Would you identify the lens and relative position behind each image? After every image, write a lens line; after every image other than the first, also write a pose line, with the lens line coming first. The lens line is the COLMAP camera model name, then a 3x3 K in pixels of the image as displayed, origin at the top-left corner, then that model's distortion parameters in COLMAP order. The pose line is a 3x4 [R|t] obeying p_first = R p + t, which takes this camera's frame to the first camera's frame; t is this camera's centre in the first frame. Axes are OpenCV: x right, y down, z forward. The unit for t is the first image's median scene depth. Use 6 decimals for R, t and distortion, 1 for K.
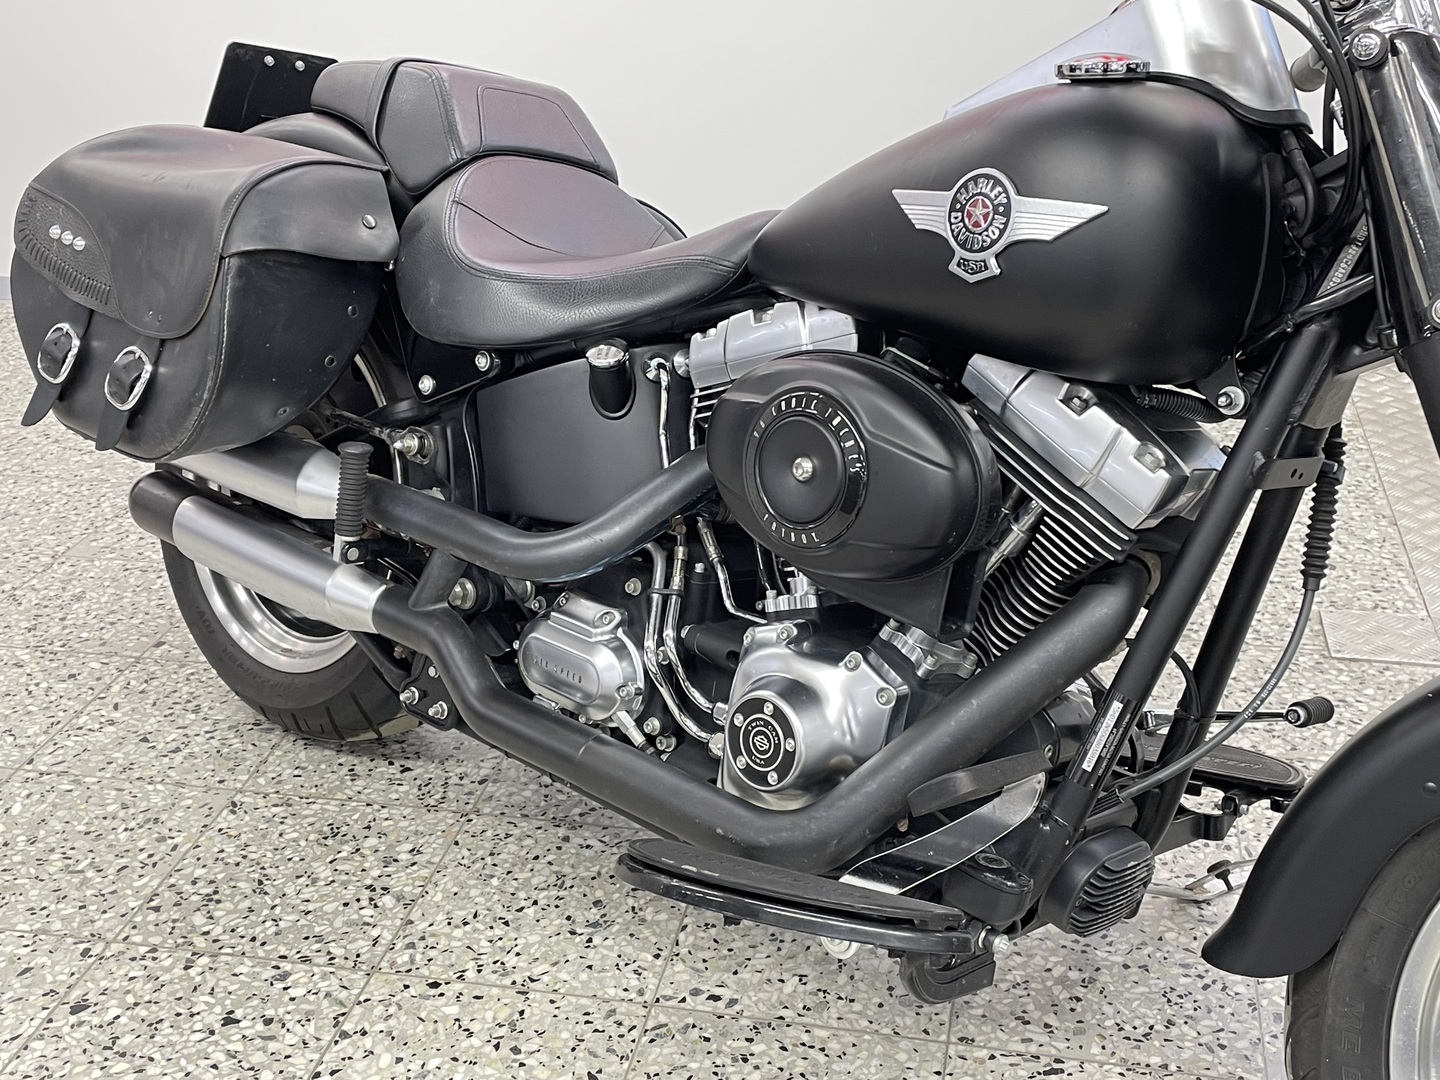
lens RADIAL K [[1720.6, 0, 716.3], [0, 1720.6, 517.2], [0, 0, 1]] dist [0.098923, -0.160905]
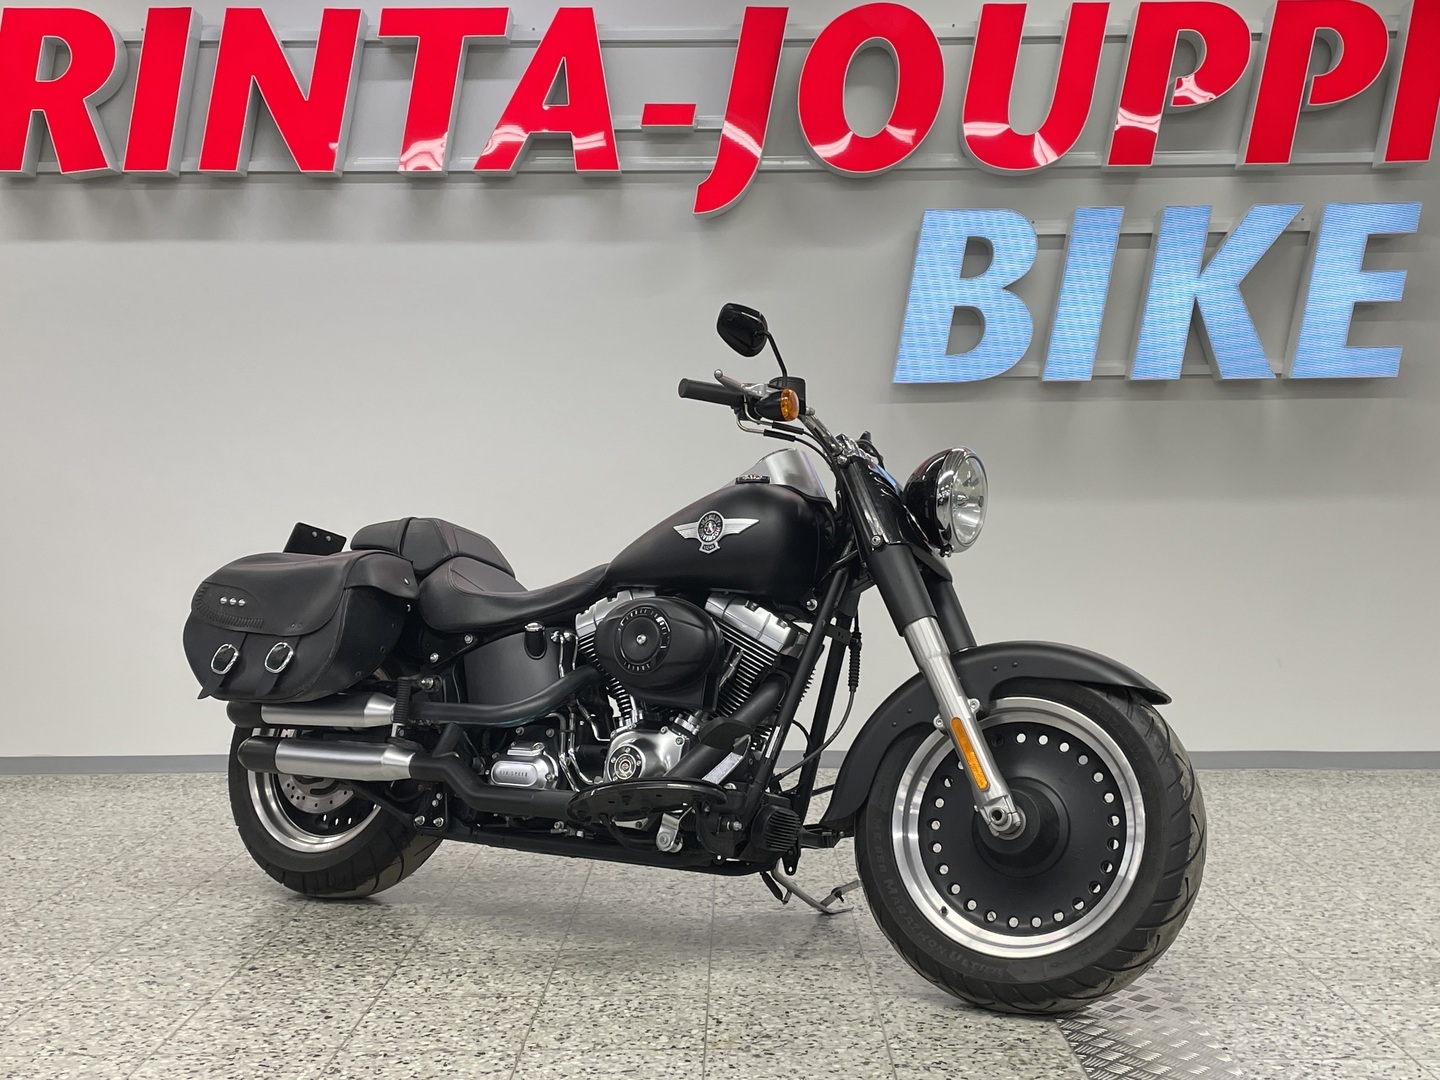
lens RADIAL K [[1720.6, 0, 716.3], [0, 1720.6, 517.2], [0, 0, 1]] dist [0.098923, -0.160905]
pose [[0.980084, 0.014617, 0.198045, -0.277096], [0.064067, 0.920688, -0.385005, 0.637734], [-0.187965, 0.390025, 0.901415, -1.051838]]
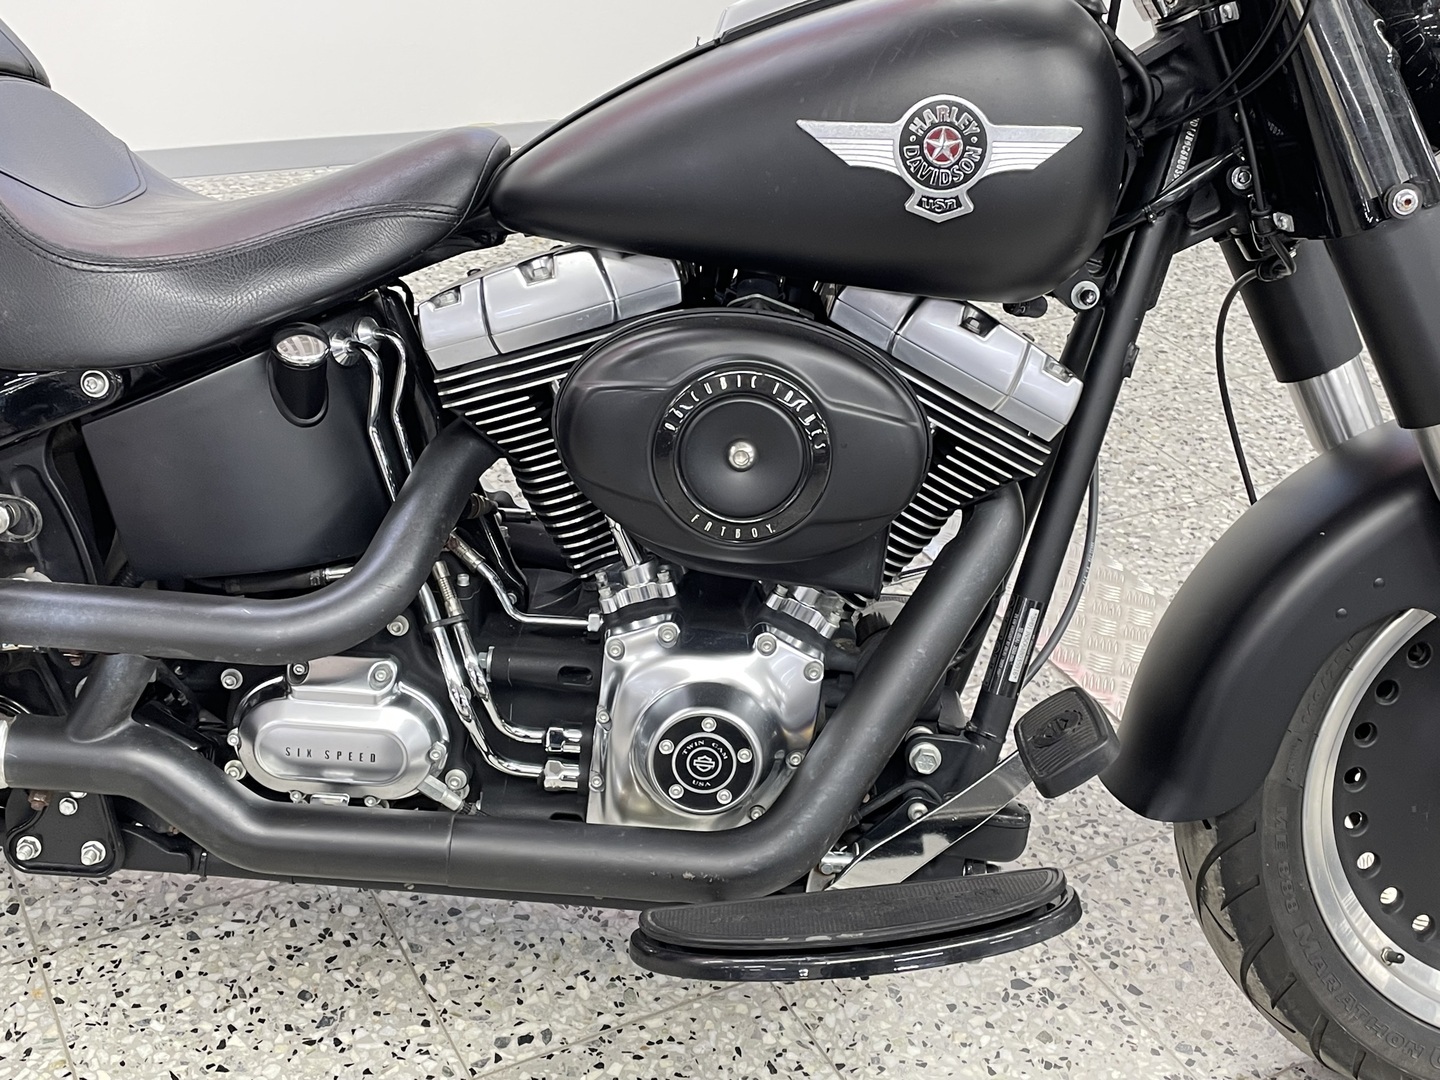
lens RADIAL K [[1720.6, 0, 716.3], [0, 1720.6, 517.2], [0, 0, 1]] dist [0.098923, -0.160905]
pose [[0.744381, -0.258117, 0.615852, -0.436719], [0.164320, 0.964717, 0.205720, -0.155605], [-0.647222, -0.051938, 0.760530, 0.303913]]
